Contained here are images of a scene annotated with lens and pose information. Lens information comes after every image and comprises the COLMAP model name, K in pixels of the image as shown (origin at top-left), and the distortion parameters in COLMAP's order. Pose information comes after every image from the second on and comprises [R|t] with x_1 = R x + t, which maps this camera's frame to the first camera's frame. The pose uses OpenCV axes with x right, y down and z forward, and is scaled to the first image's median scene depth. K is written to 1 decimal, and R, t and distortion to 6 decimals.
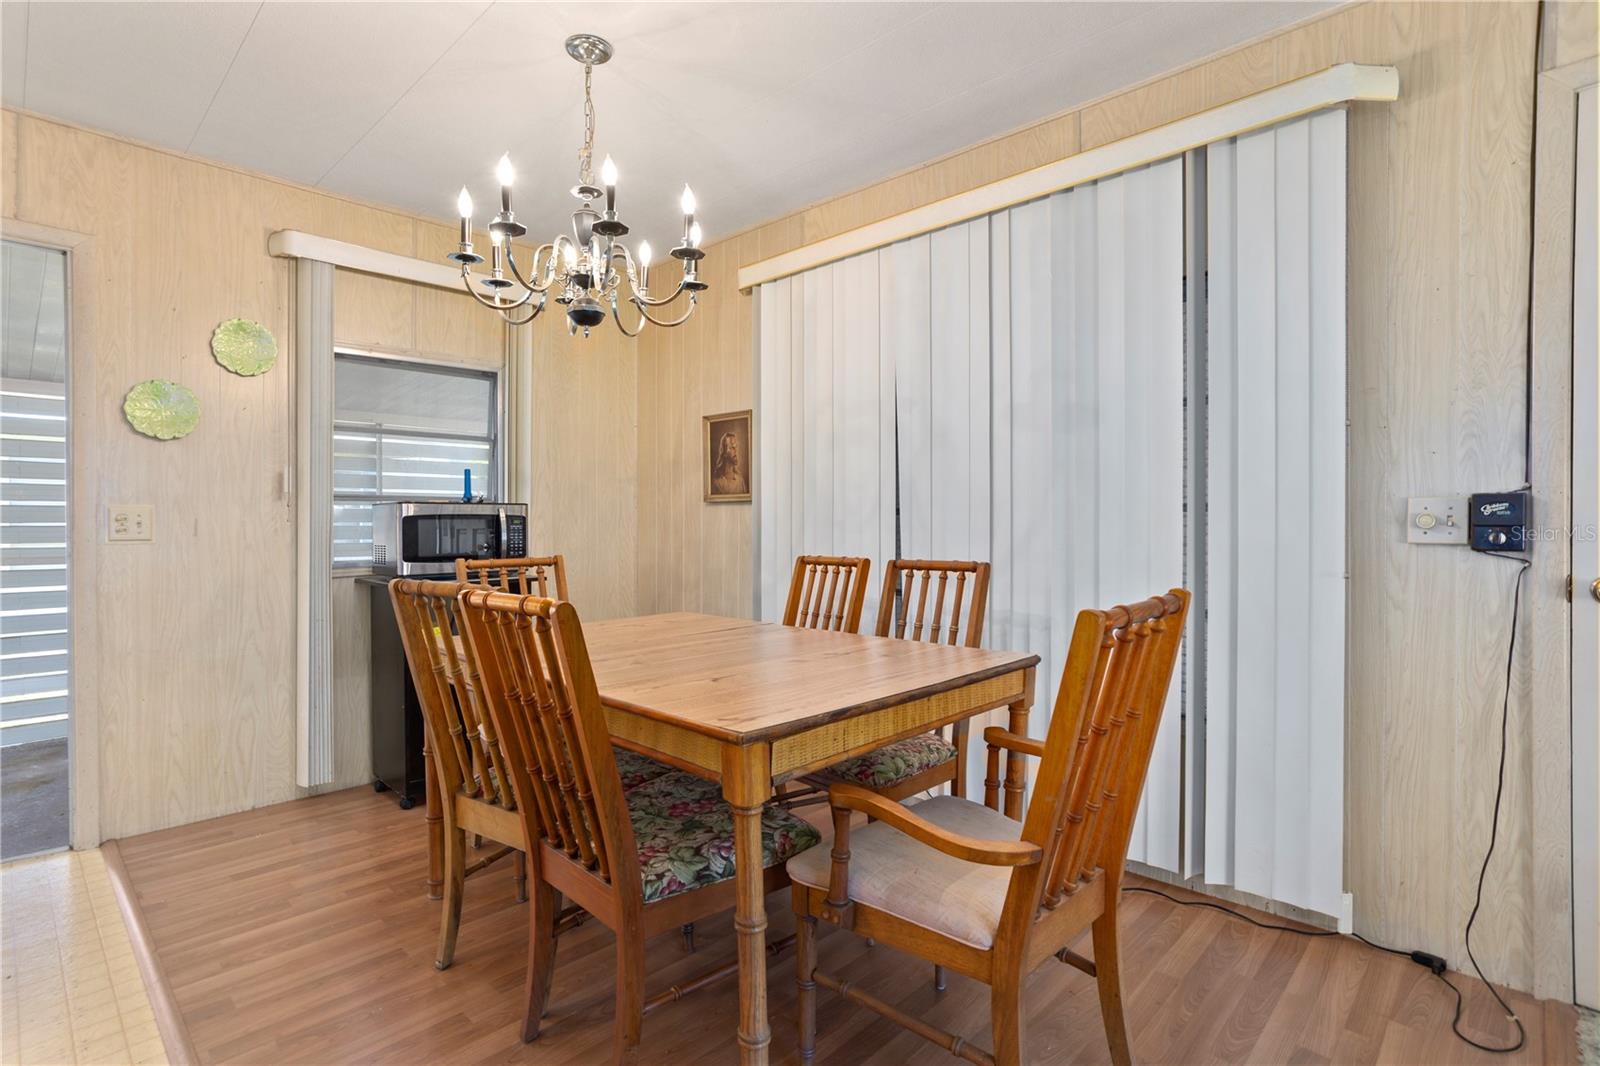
lens RADIAL K [[794.4, 0, 784.0], [0, 794.4, 527.5], [0, 0, 1]] dist [-0.036505, 0.021099]
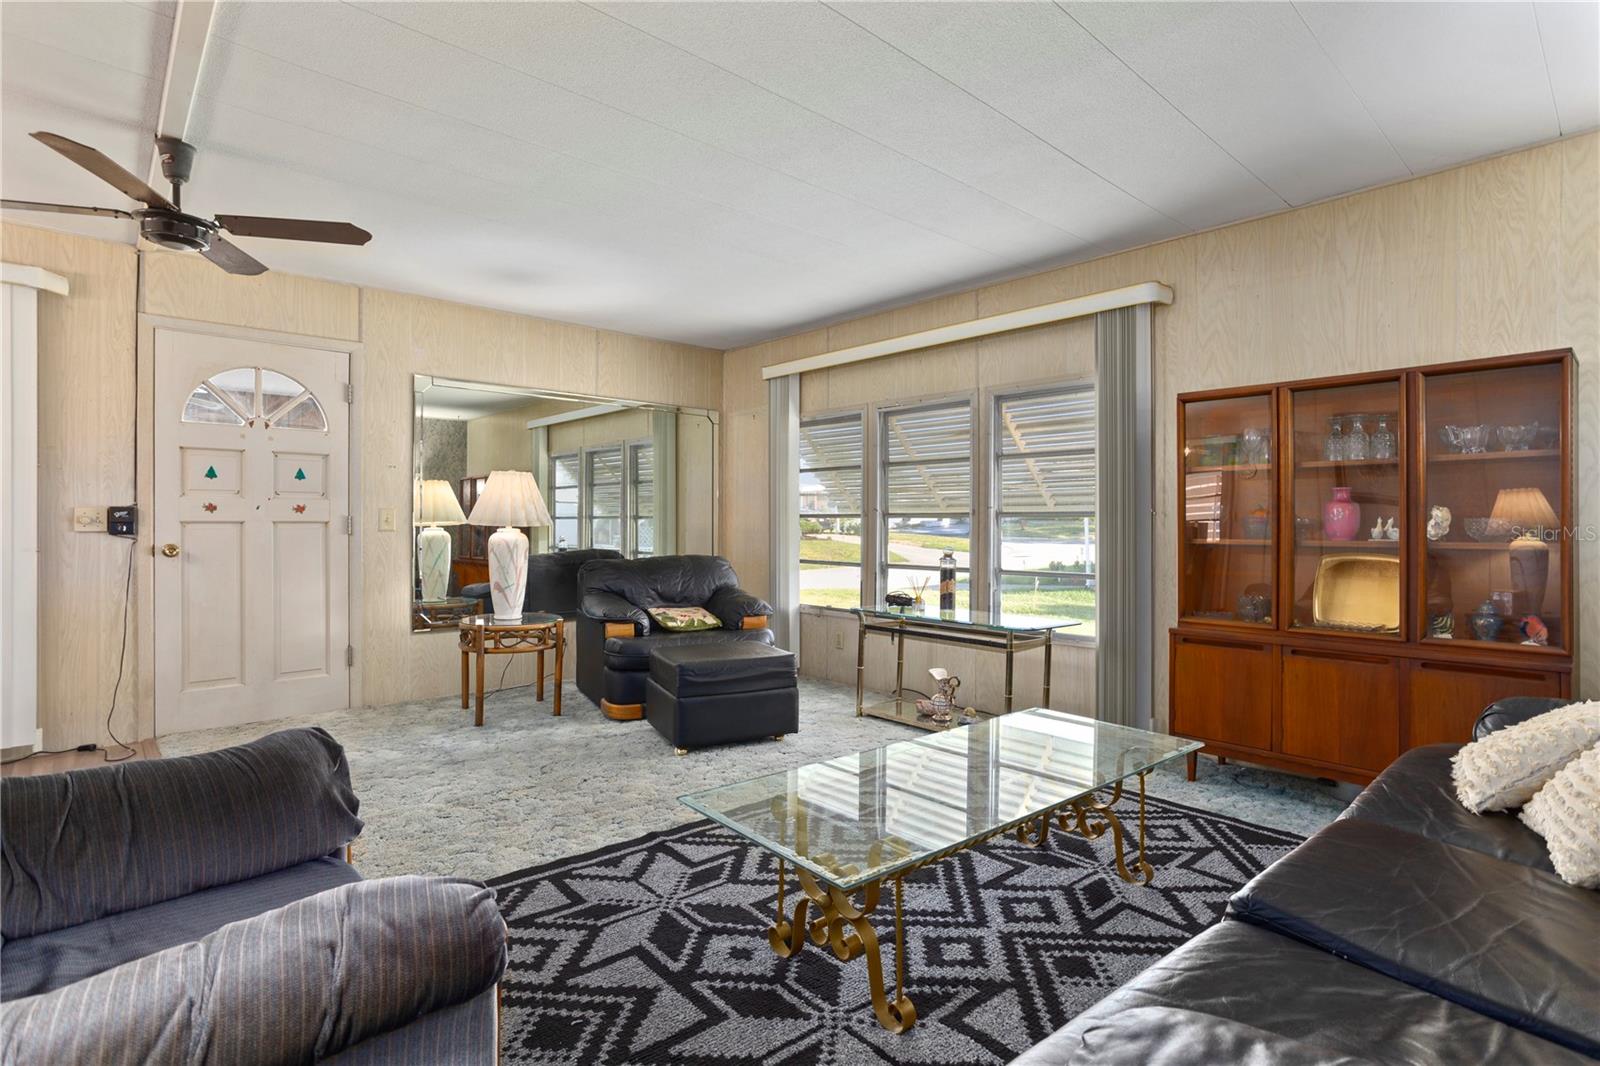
lens RADIAL K [[794.4, 0, 816.8], [0, 794.4, 524.3], [0, 0, 1]] dist [-0.036505, 0.021099]
pose [[0.077876, -0.000721, 0.996963, -0.985747], [0.005270, 0.999986, 0.000312, 0.011596], [-0.996949, 0.005229, 0.077879, -0.974253]]
